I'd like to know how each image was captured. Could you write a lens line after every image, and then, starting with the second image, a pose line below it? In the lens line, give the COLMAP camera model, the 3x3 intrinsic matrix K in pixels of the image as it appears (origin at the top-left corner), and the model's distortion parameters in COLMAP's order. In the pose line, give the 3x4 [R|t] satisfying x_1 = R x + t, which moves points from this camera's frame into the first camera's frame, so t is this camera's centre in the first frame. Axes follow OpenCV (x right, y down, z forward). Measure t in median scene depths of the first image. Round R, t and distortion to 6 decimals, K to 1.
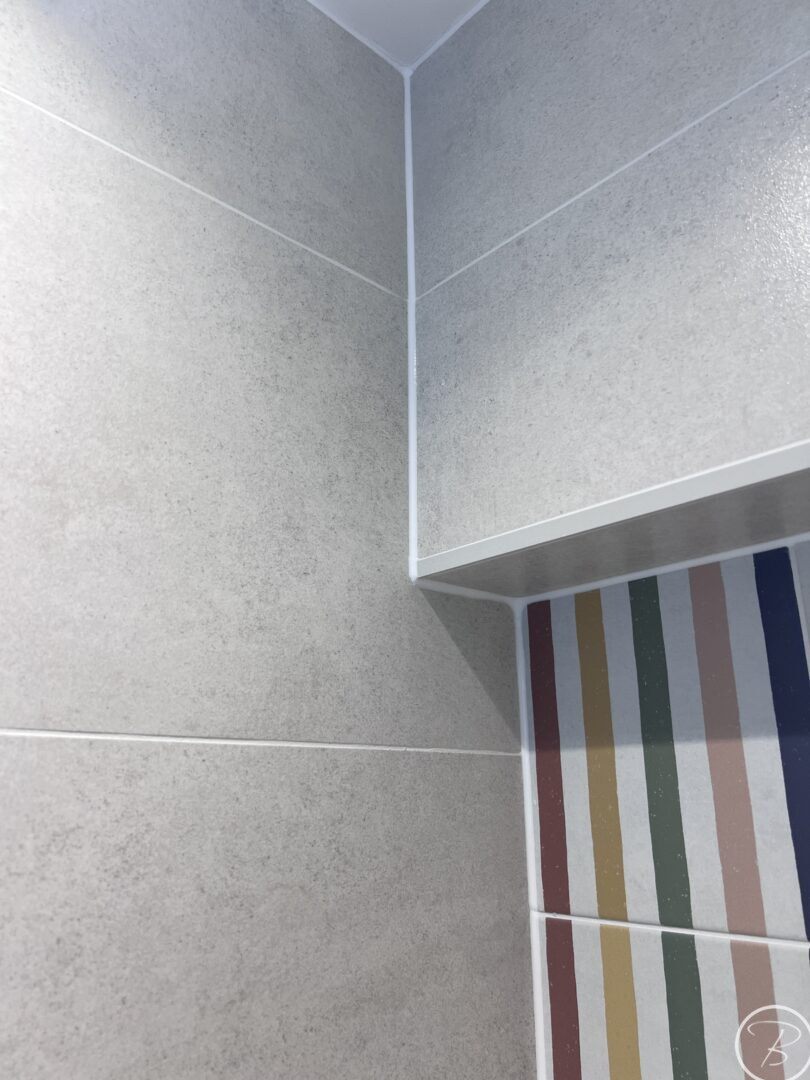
lens RADIAL K [[820.8, 0, 404.0], [0, 820.8, 544.1], [0, 0, 1]] dist [0.046200, -0.067096]
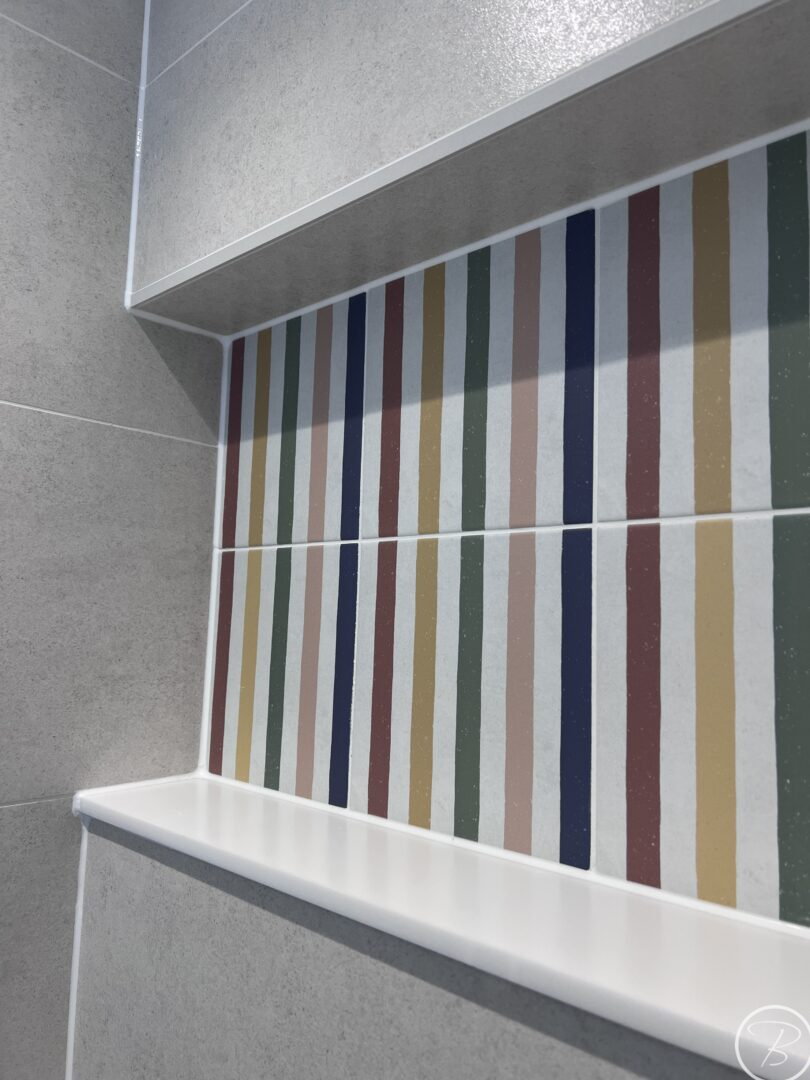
lens RADIAL K [[820.8, 0, 404.0], [0, 820.8, 544.1], [0, 0, 1]] dist [0.046200, -0.067096]
pose [[0.996241, 0.045182, 0.073909, 0.405593], [-0.059293, 0.977681, 0.201553, 0.128943], [-0.063152, -0.205178, 0.976685, -0.475815]]
